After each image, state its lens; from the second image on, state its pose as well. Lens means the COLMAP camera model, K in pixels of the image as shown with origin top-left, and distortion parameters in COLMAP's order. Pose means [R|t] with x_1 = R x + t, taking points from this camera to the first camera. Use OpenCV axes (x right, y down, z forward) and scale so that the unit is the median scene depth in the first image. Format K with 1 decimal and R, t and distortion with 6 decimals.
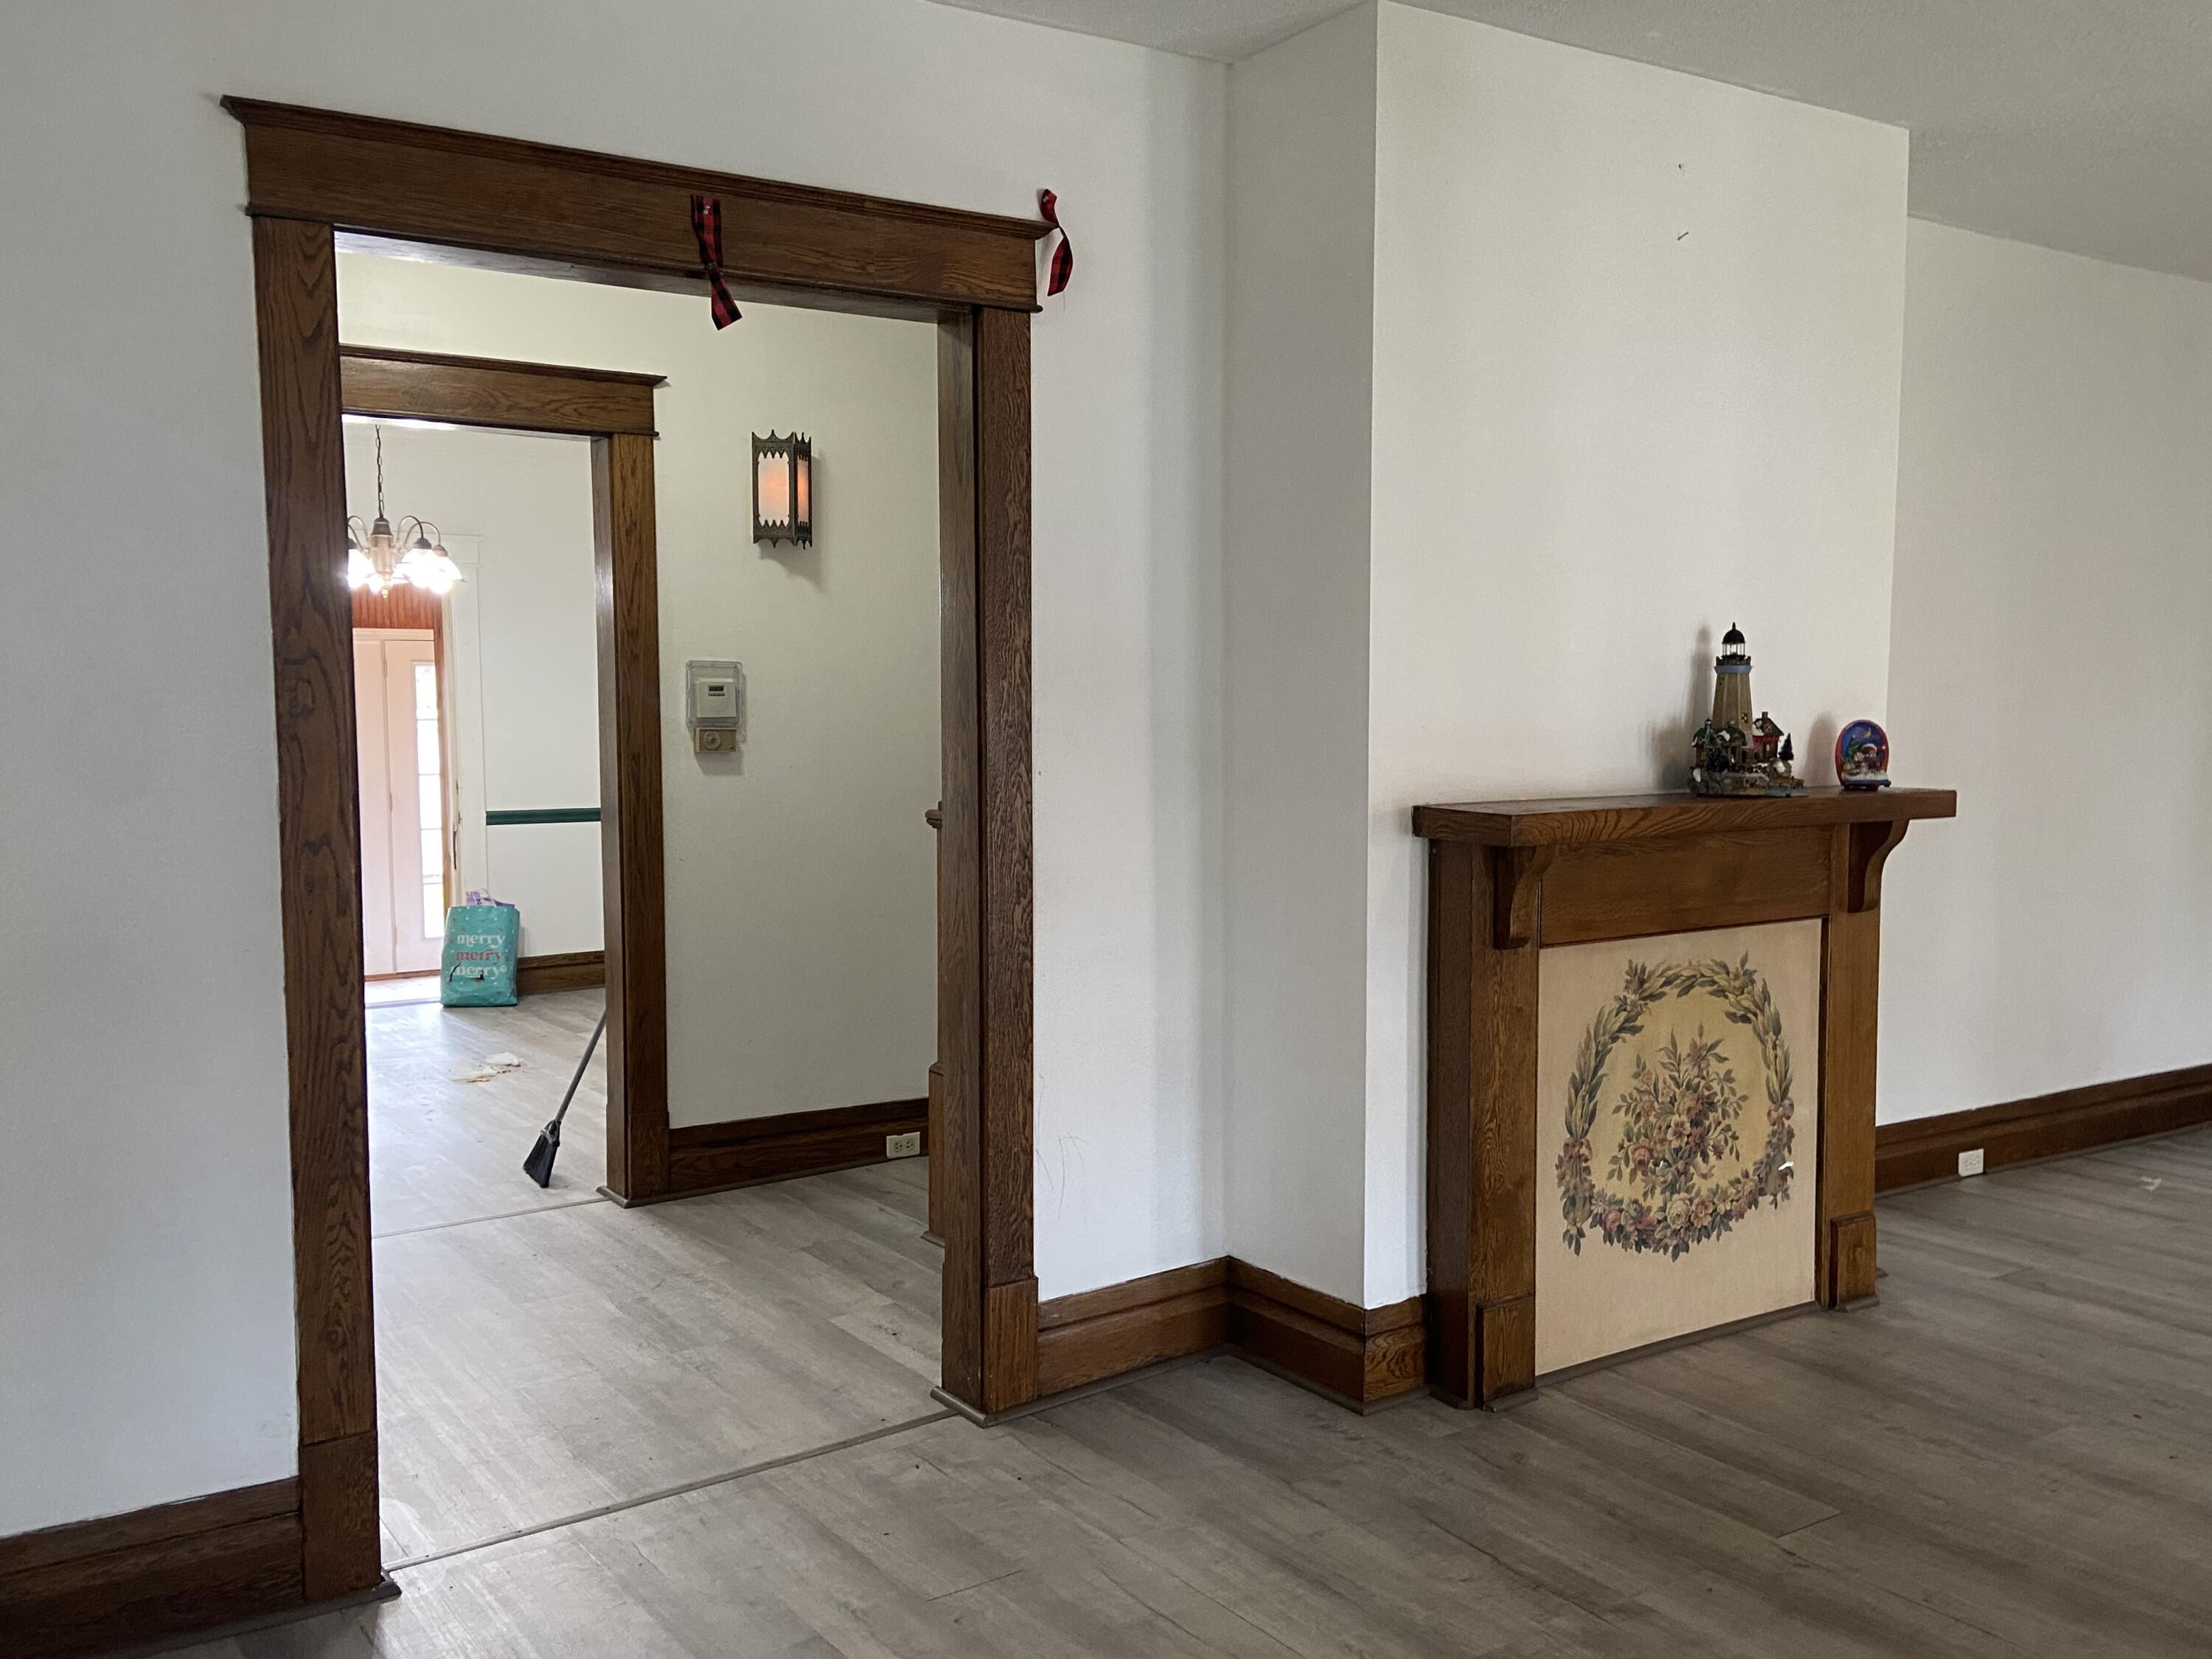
lens RADIAL K [[1902.1, 0, 1095.3], [0, 1902.1, 838.9], [0, 0, 1]] dist [0.126229, -0.160932]
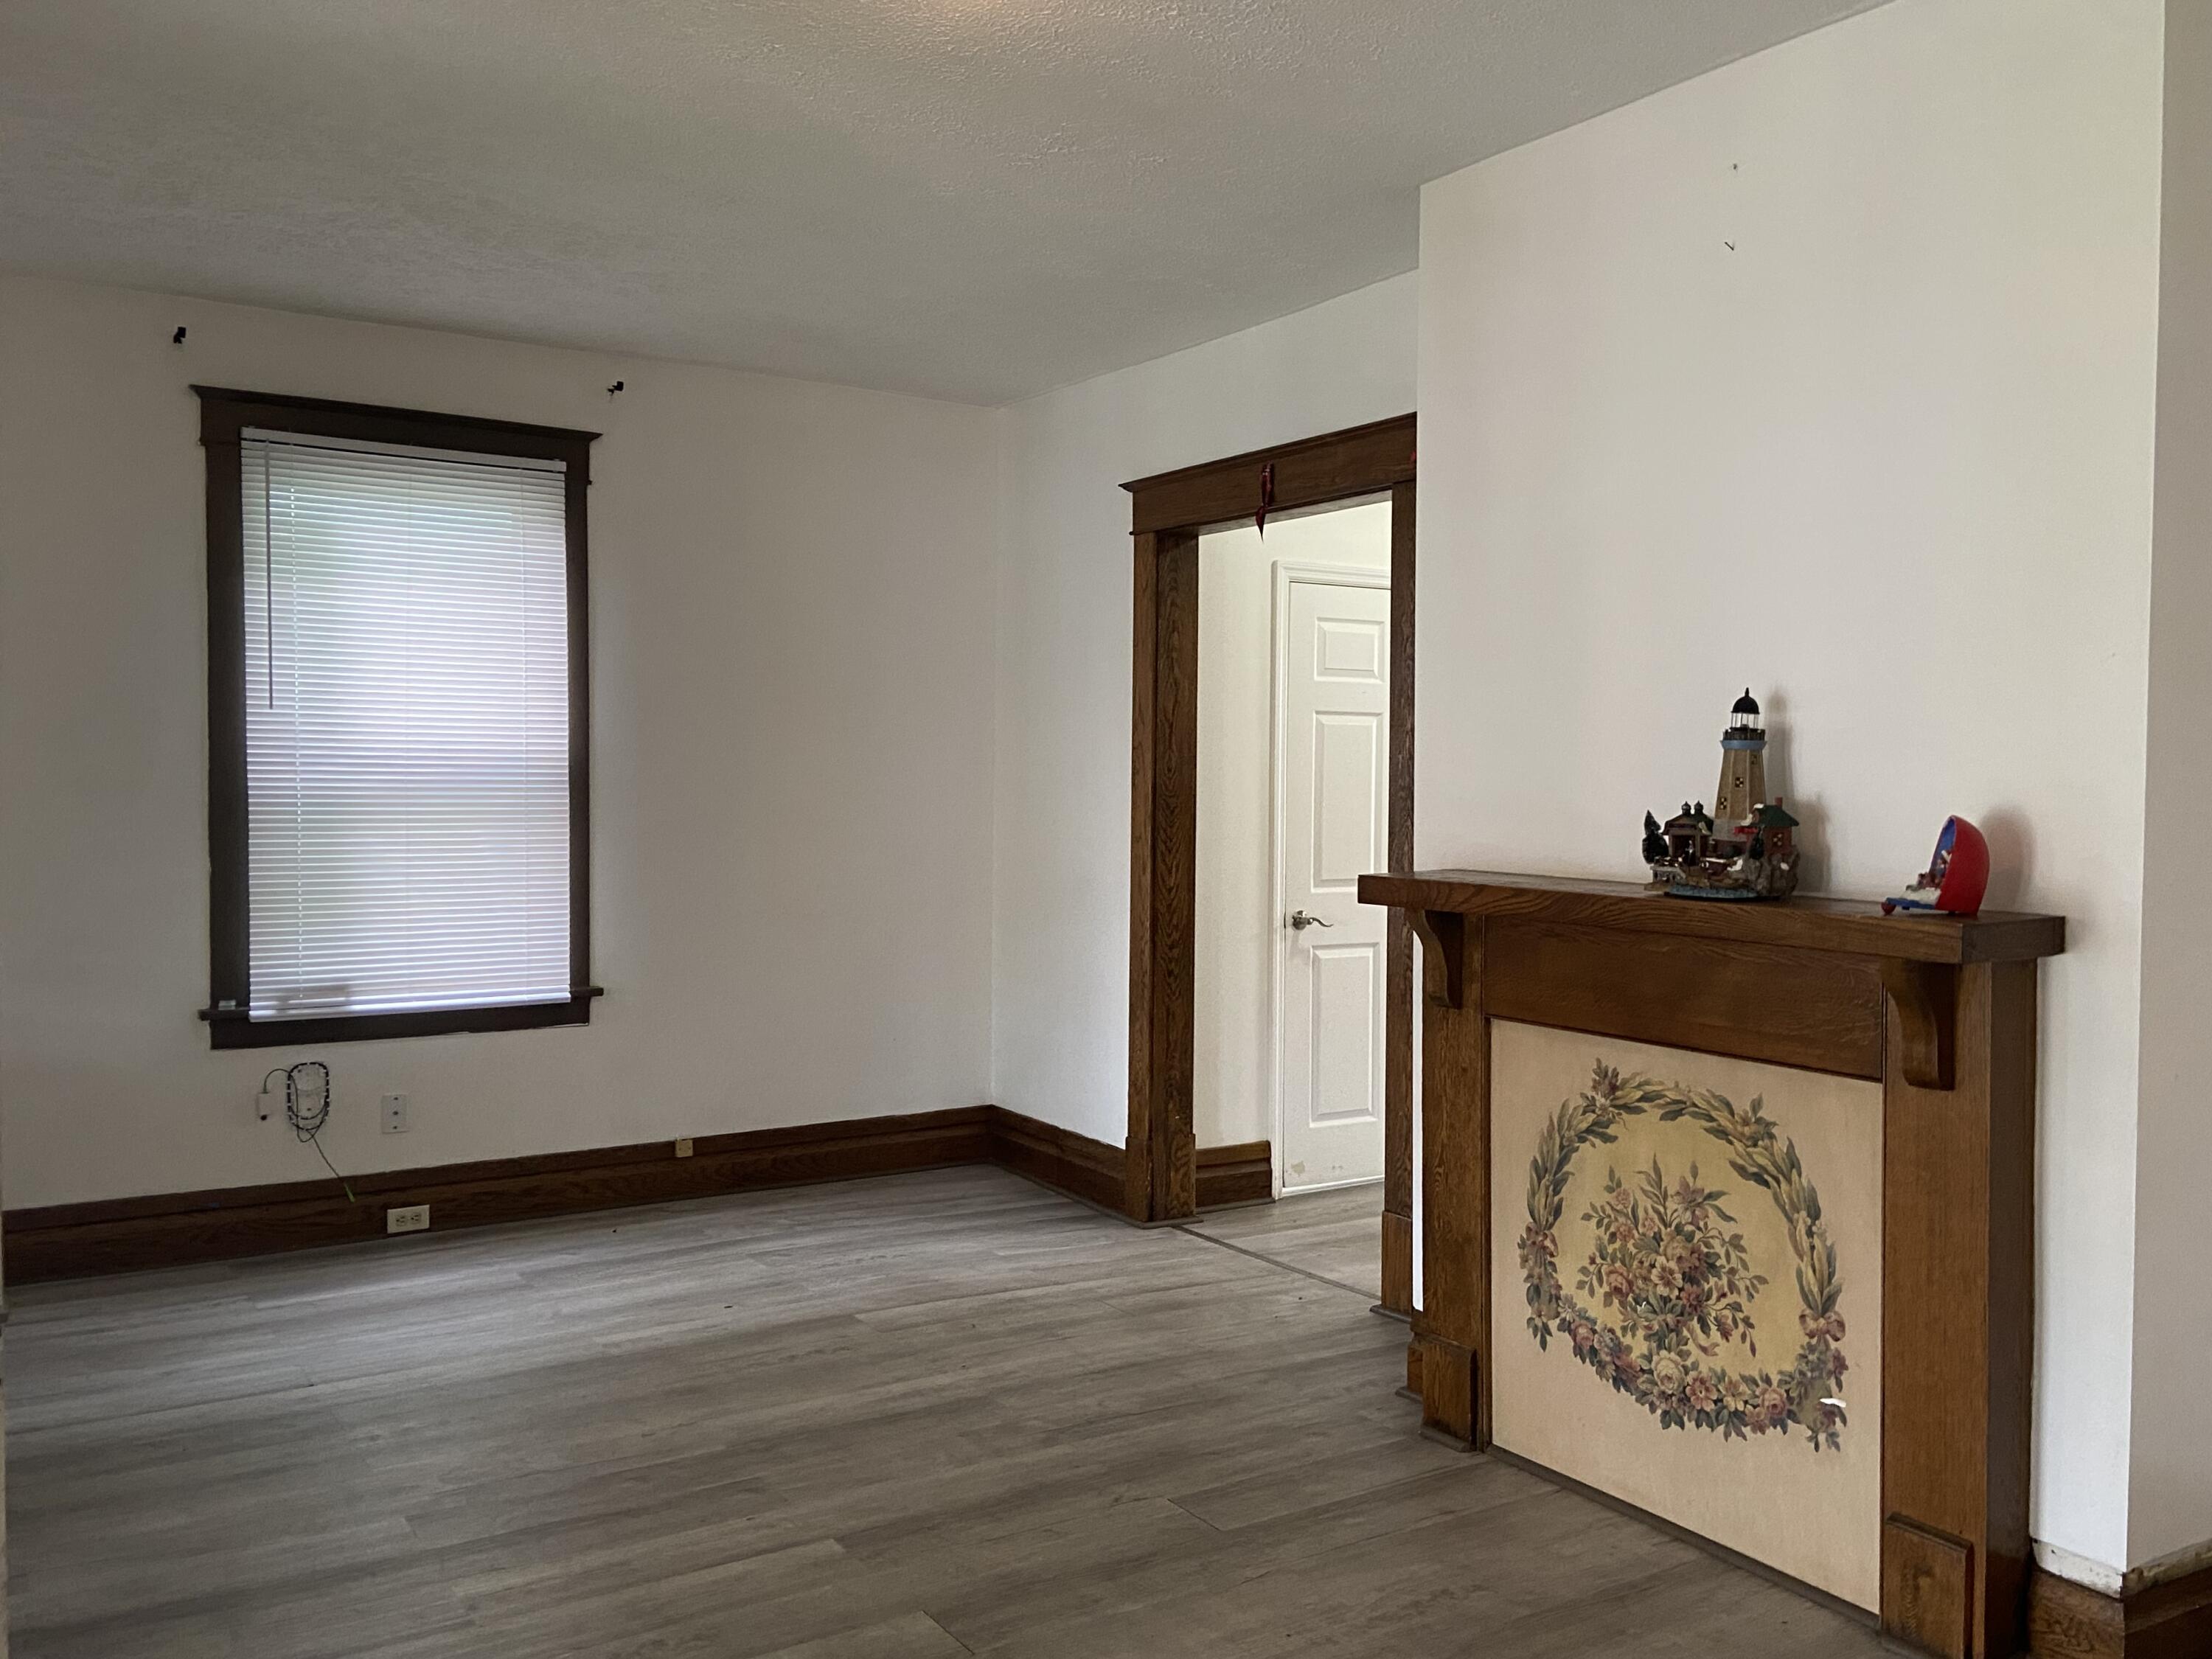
lens RADIAL K [[1902.1, 0, 1123.6], [0, 1902.1, 817.5], [0, 0, 1]] dist [0.126229, -0.160932]
pose [[-0.021411, 0.036145, -0.999117, 1.191997], [-0.079298, 0.996136, 0.037736, -0.068737], [0.996621, 0.080036, -0.018462, 0.773945]]
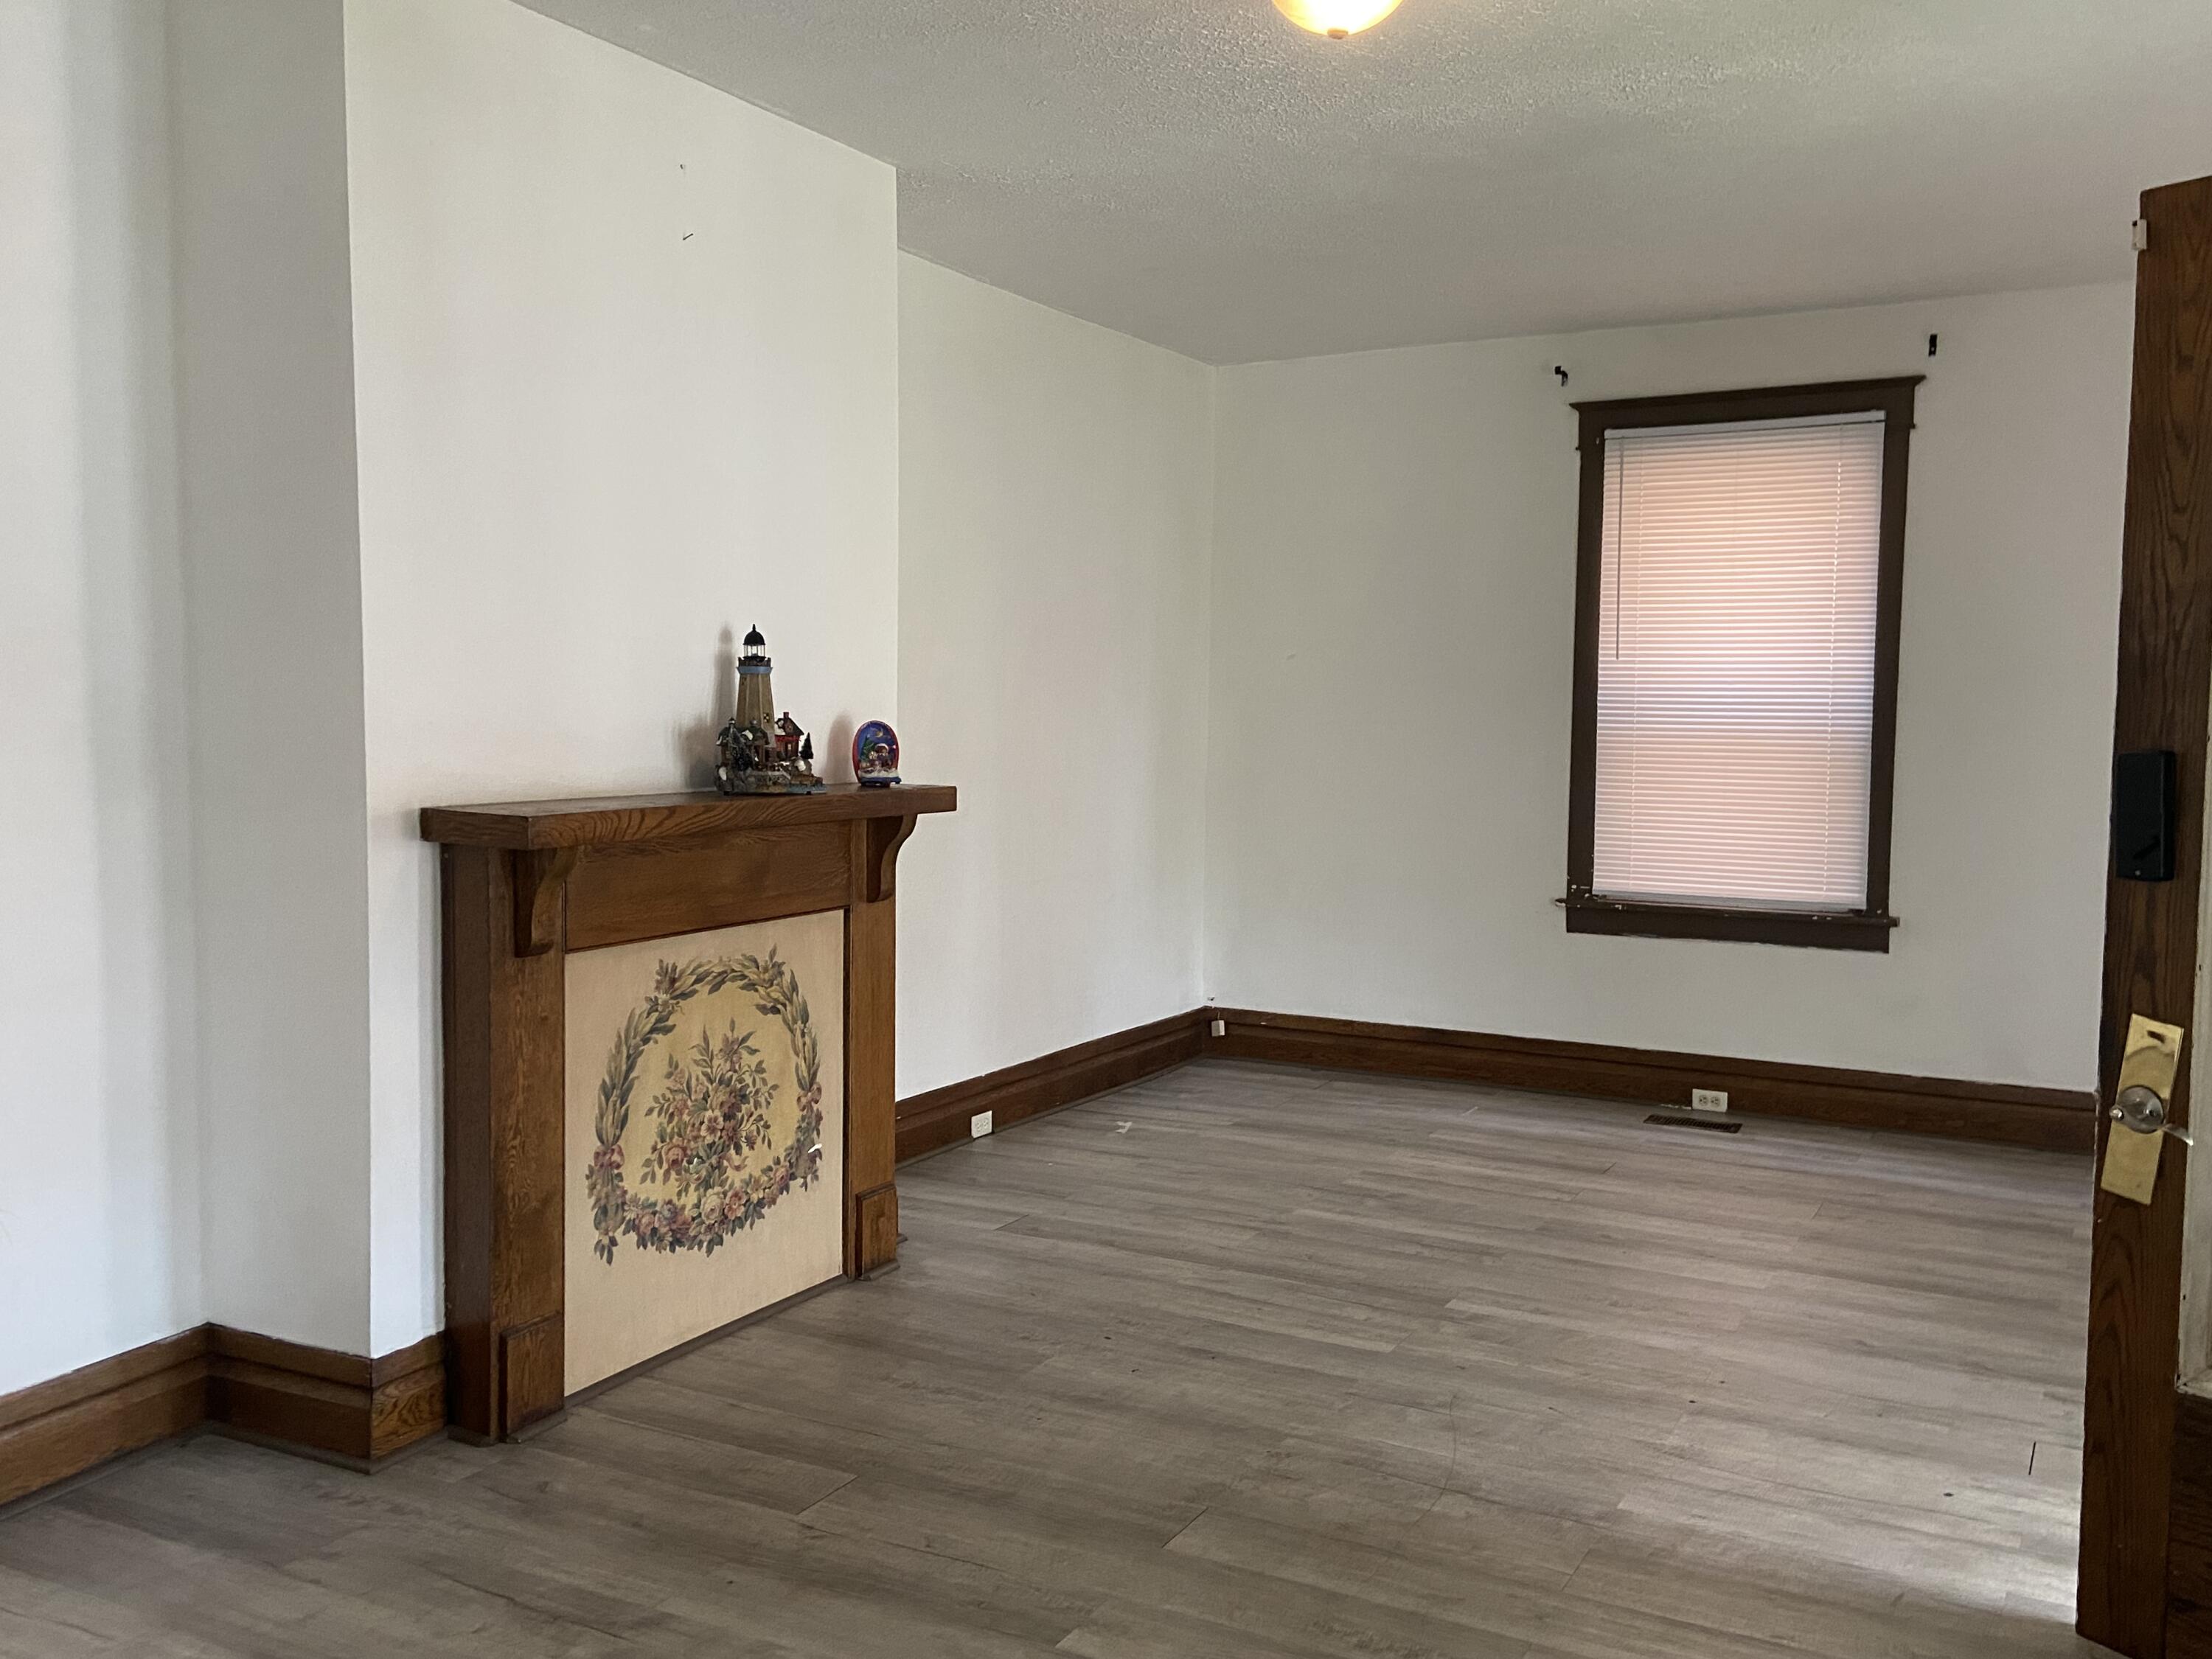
lens RADIAL K [[1902.1, 0, 1135.9], [0, 1902.1, 836.7], [0, 0, 1]] dist [0.126229, -0.160932]
pose [[0.879444, -0.022871, 0.475453, 0.024599], [0.022446, 0.999726, 0.006571, -0.001612], [-0.475473, 0.004893, 0.879717, 0.010118]]
